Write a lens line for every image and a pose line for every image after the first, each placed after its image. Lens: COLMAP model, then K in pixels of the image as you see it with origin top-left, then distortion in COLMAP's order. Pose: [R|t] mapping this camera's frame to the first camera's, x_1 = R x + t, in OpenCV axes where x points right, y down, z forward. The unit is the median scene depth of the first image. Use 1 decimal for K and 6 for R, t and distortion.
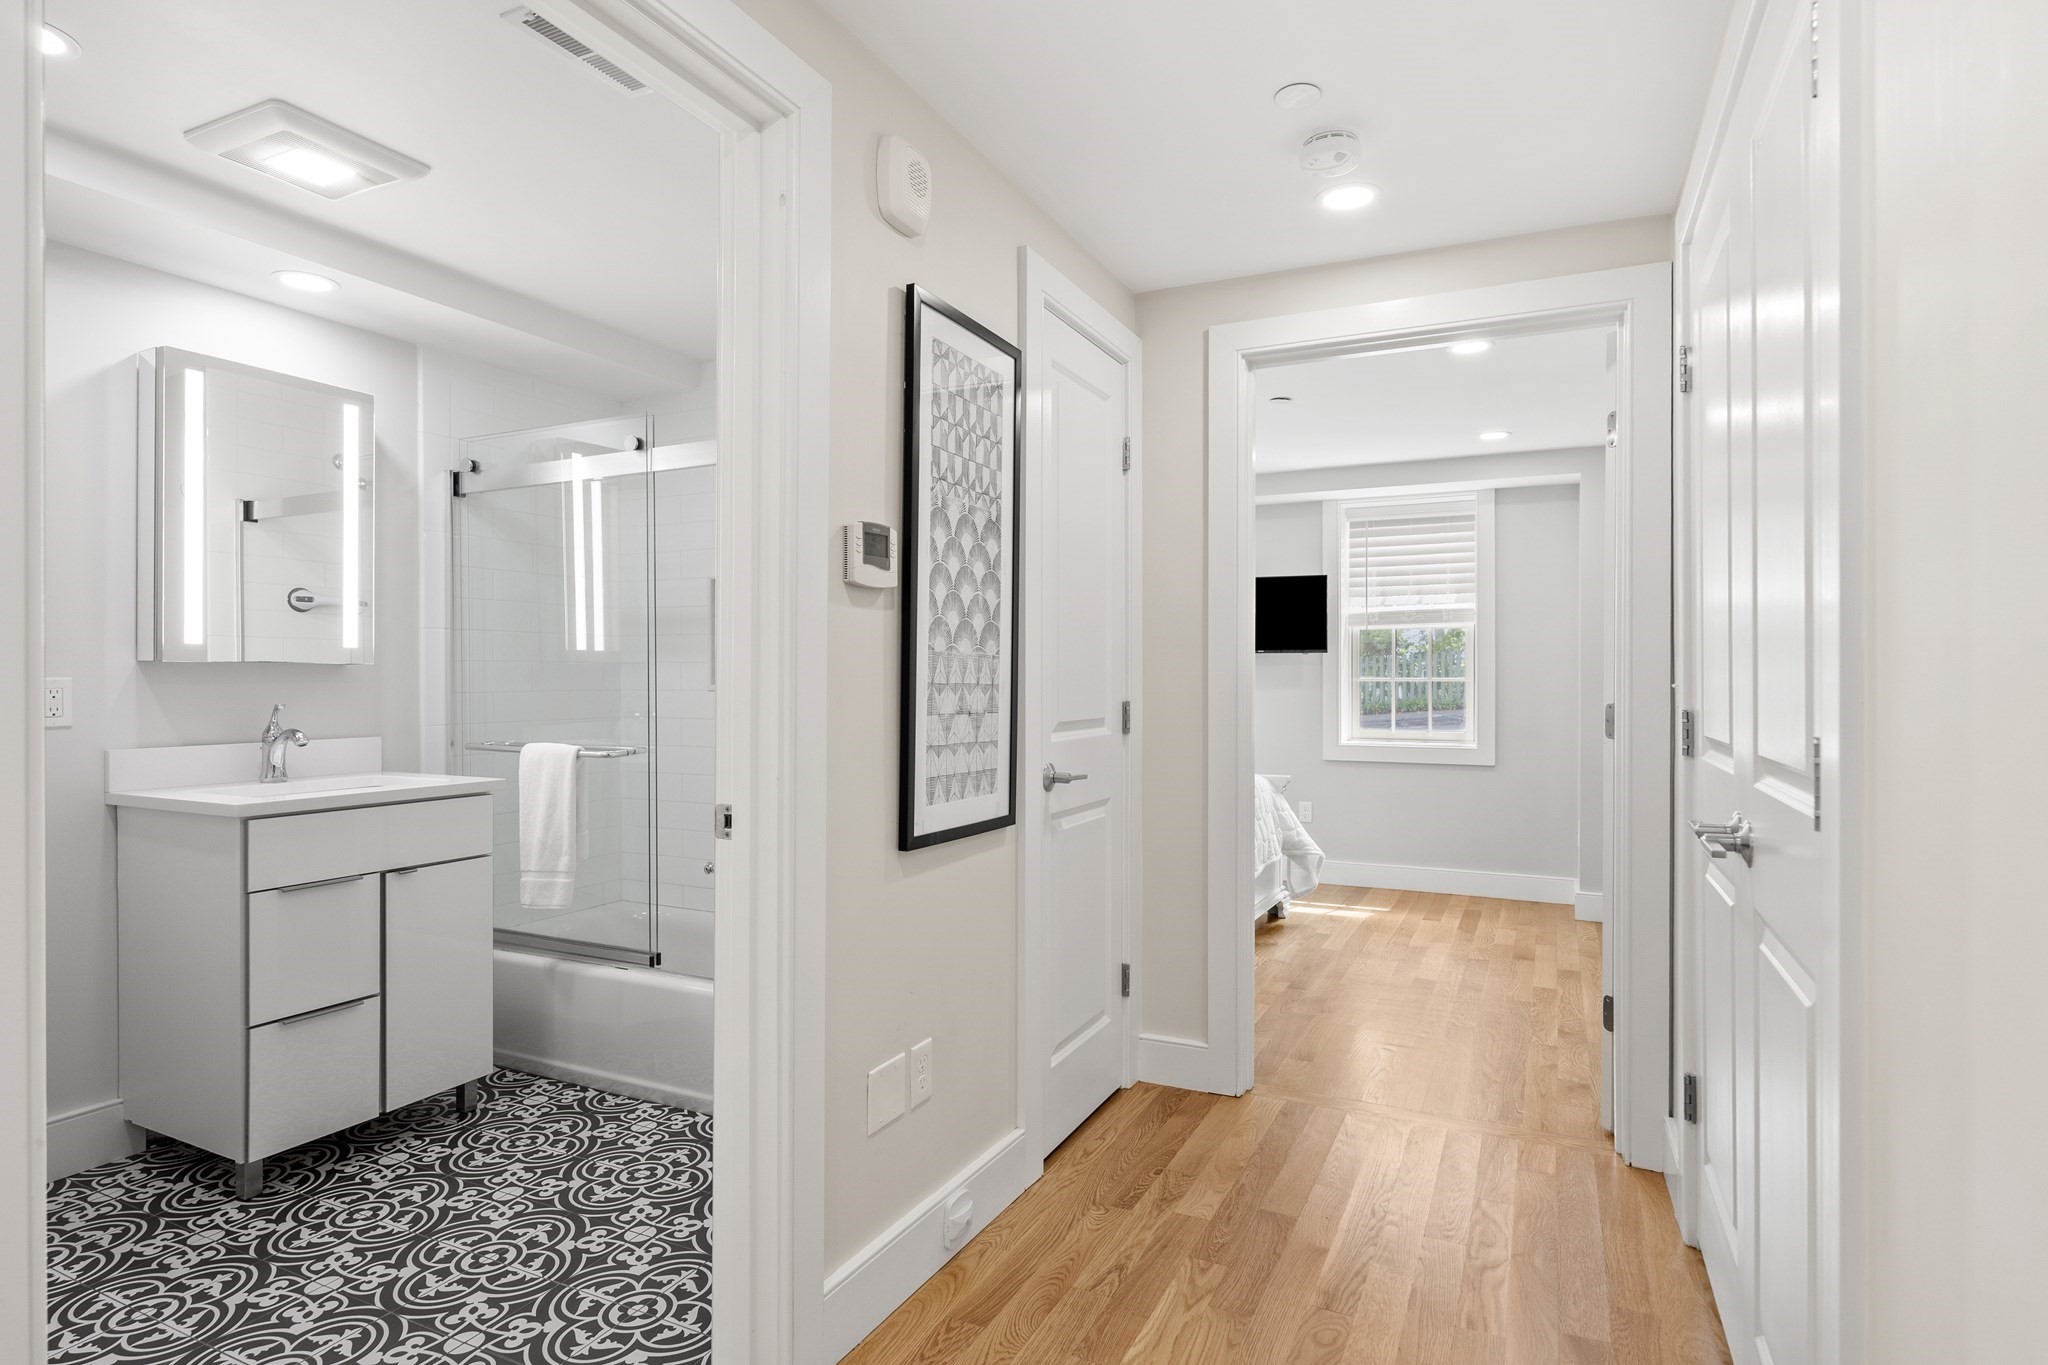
lens RADIAL K [[1066.9, 0, 1028.9], [0, 1066.9, 679.7], [0, 0, 1]] dist [-0.002017, 0.002323]
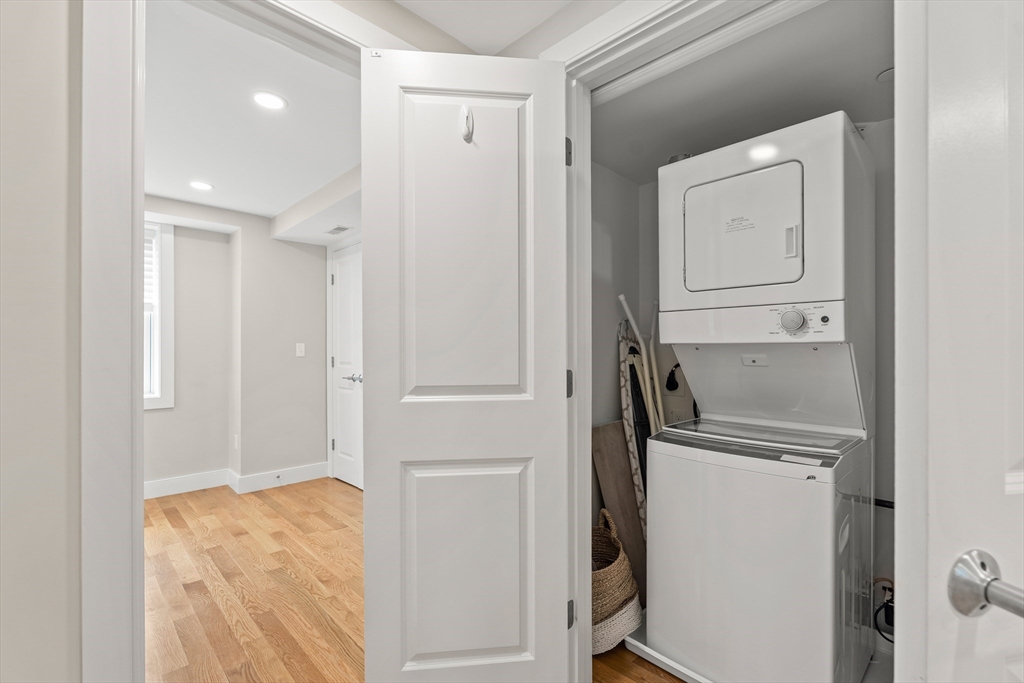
lens RADIAL K [[457.1, 0, 516.7], [0, 457.1, 345.2], [0, 0, 1]] dist [-0.000804, -0.000200]
pose [[0.334557, 0.001795, 0.942374, -0.035739], [0.006385, 0.999971, -0.004171, -0.004999], [-0.942354, 0.007413, 0.334536, 0.816498]]
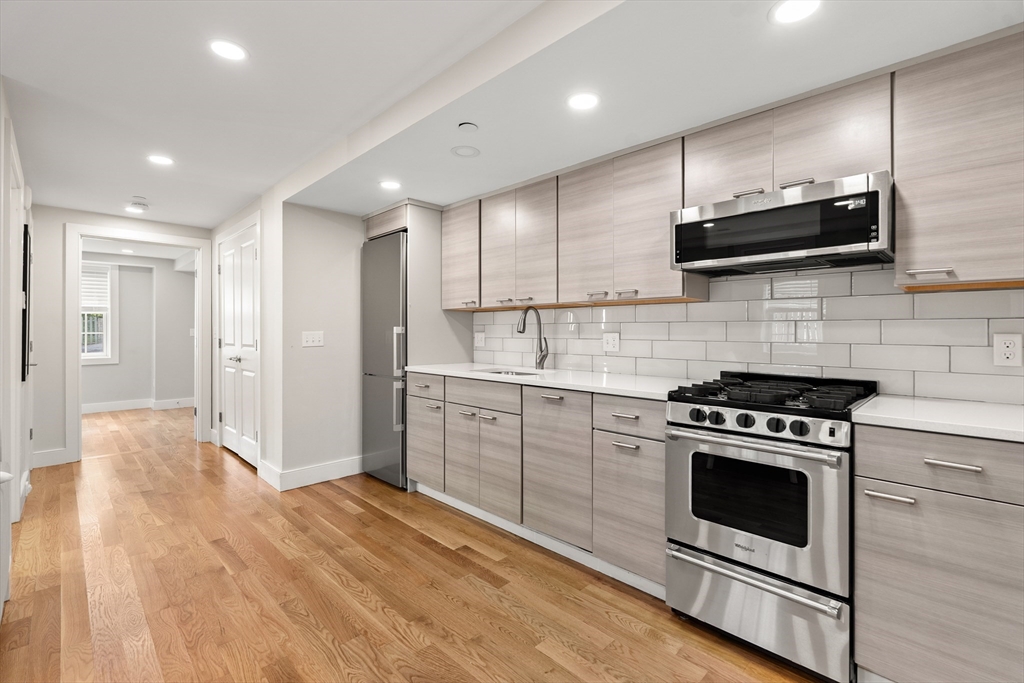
lens RADIAL K [[457.1, 0, 506.1], [0, 457.1, 329.6], [0, 0, 1]] dist [-0.000804, -0.000200]
pose [[0.330128, 0.000702, 0.943936, -0.933235], [0.005539, 0.999981, -0.002681, 0.000304], [-0.943920, 0.006114, 0.330118, -0.936867]]
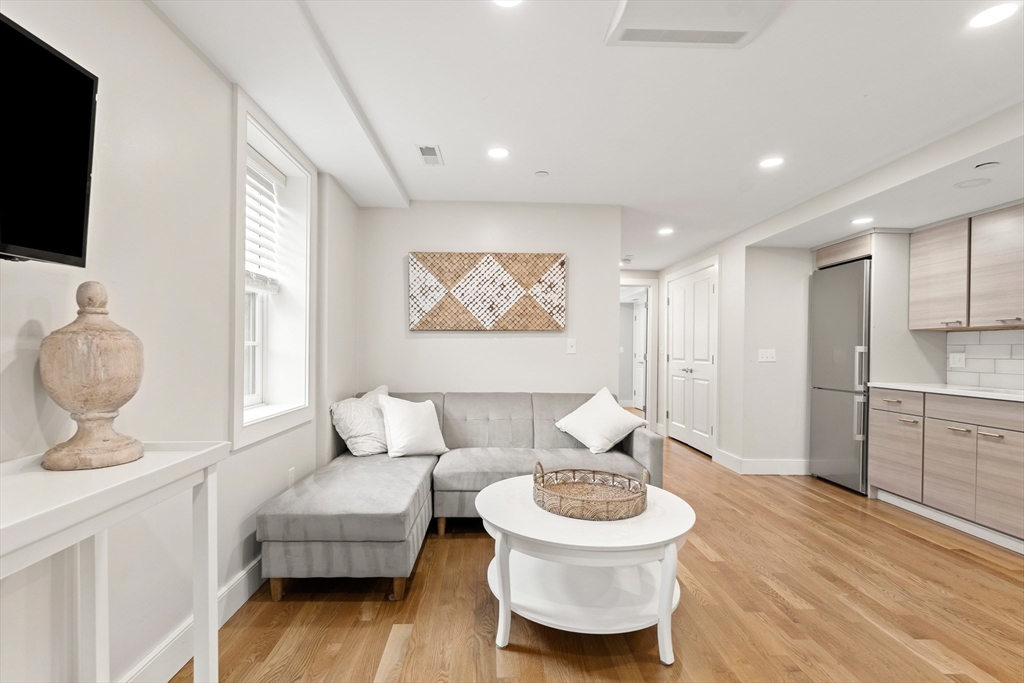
lens RADIAL K [[457.1, 0, 505.9], [0, 457.1, 350.8], [0, 0, 1]] dist [-0.000804, -0.000200]
pose [[0.880489, 0.008563, 0.473990, -1.557403], [-0.010398, 0.999945, 0.001250, 0.013564], [-0.473953, -0.006029, 0.880529, -0.955968]]
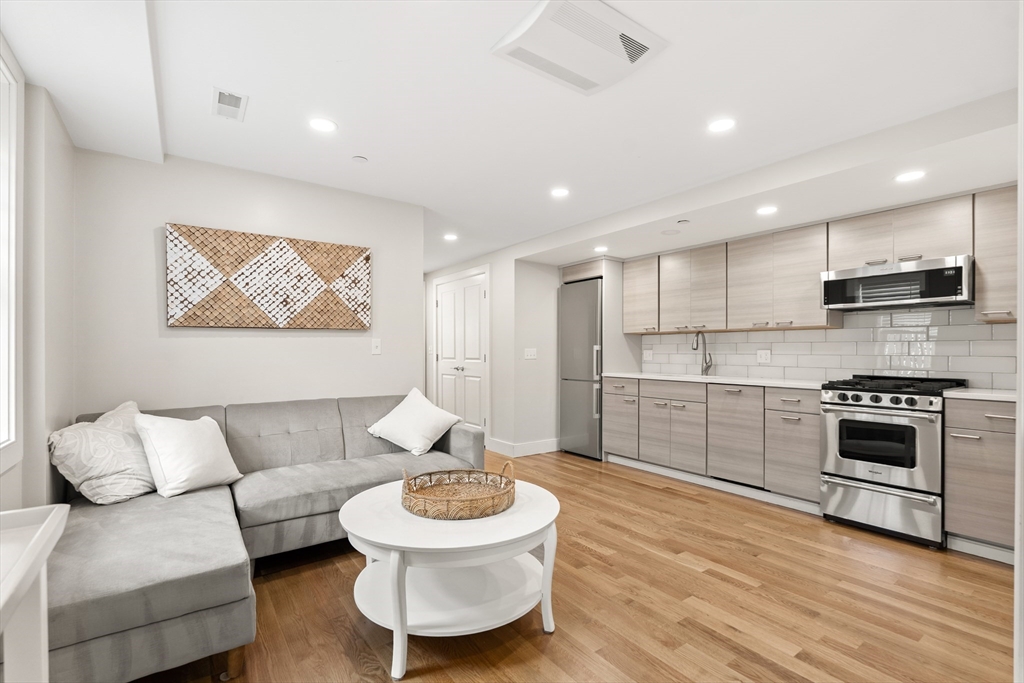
lens RADIAL K [[457.1, 0, 508.3], [0, 457.1, 350.5], [0, 0, 1]] dist [-0.000804, -0.000200]
pose [[0.473066, 0.002589, 0.881023, -1.732841], [0.000894, 0.999994, -0.003419, 0.015926], [-0.881027, 0.002405, 0.473061, -0.753624]]
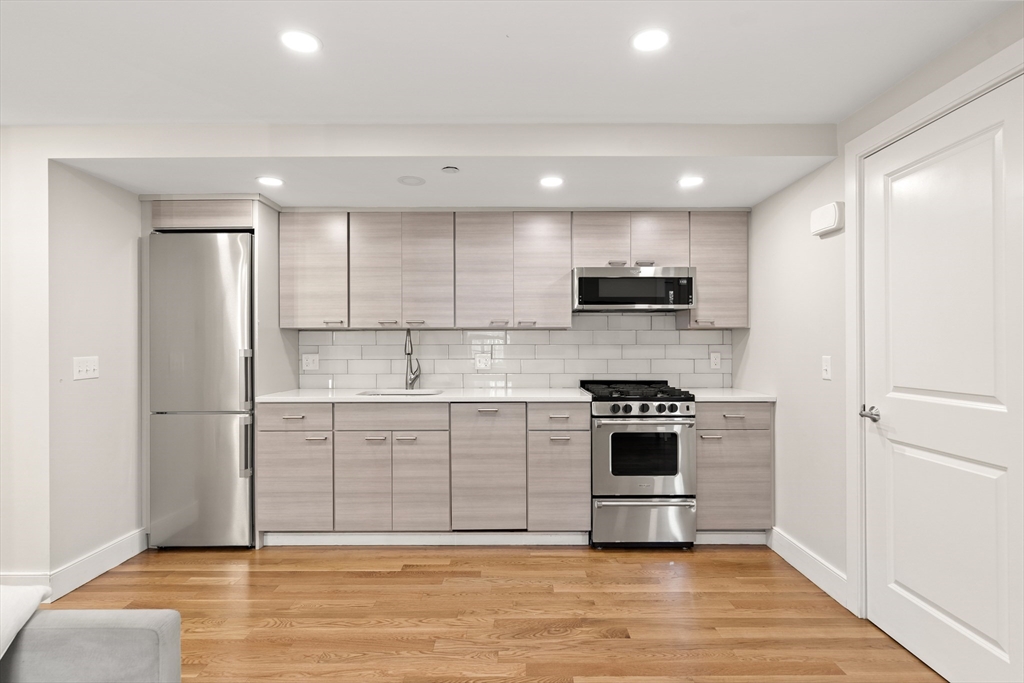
lens RADIAL K [[533.4, 0, 515.6], [0, 533.4, 341.8], [0, 0, 1]] dist [-0.002017, 0.002323]
pose [[-0.435185, 0.002425, 0.900338, -1.236220], [0.006747, 0.999977, 0.000568, -0.030861], [-0.900316, 0.006321, -0.435192, -0.123990]]
